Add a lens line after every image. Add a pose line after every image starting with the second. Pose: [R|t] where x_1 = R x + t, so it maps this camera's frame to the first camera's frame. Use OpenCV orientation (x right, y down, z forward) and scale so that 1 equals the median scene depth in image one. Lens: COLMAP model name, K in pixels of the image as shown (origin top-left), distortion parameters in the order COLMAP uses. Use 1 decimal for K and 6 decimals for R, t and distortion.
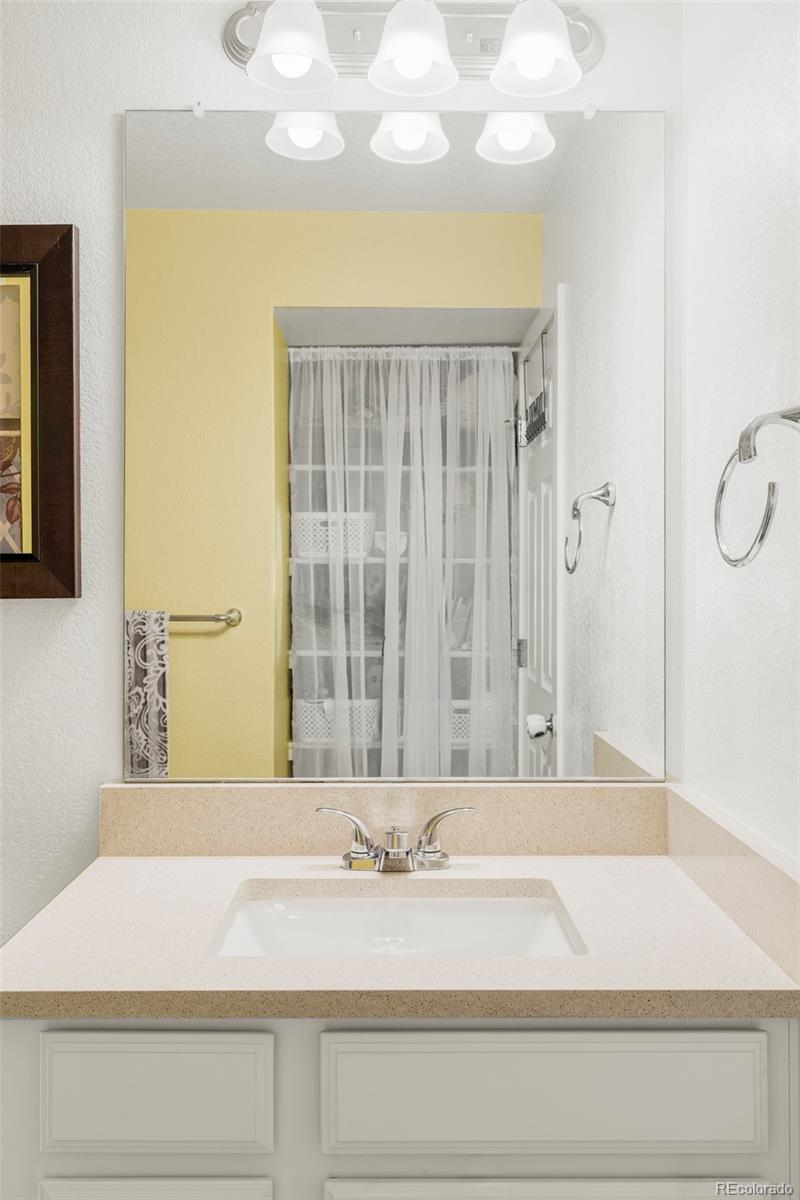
lens RADIAL K [[1039.6, 0, 400.0], [0, 1039.6, 594.0], [0, 0, 1]] dist [-0.003945, 0.008871]
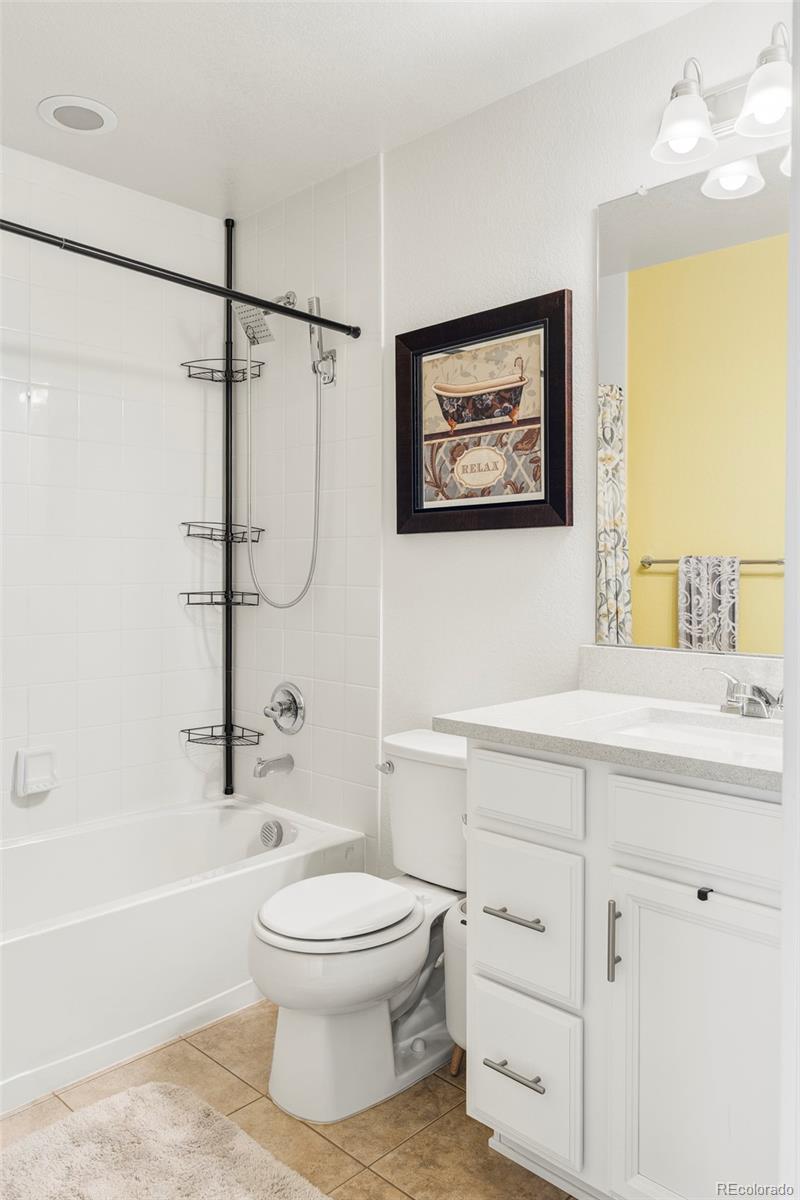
lens RADIAL K [[844.4, 0, 401.4], [0, 844.4, 600.3], [0, 0, 1]] dist [0.001316, -0.002481]
pose [[0.720486, 0.027019, -0.692943, 0.208068], [-0.005763, 0.999439, 0.032977, 0.039593], [0.693445, -0.019766, 0.720238, -0.055839]]
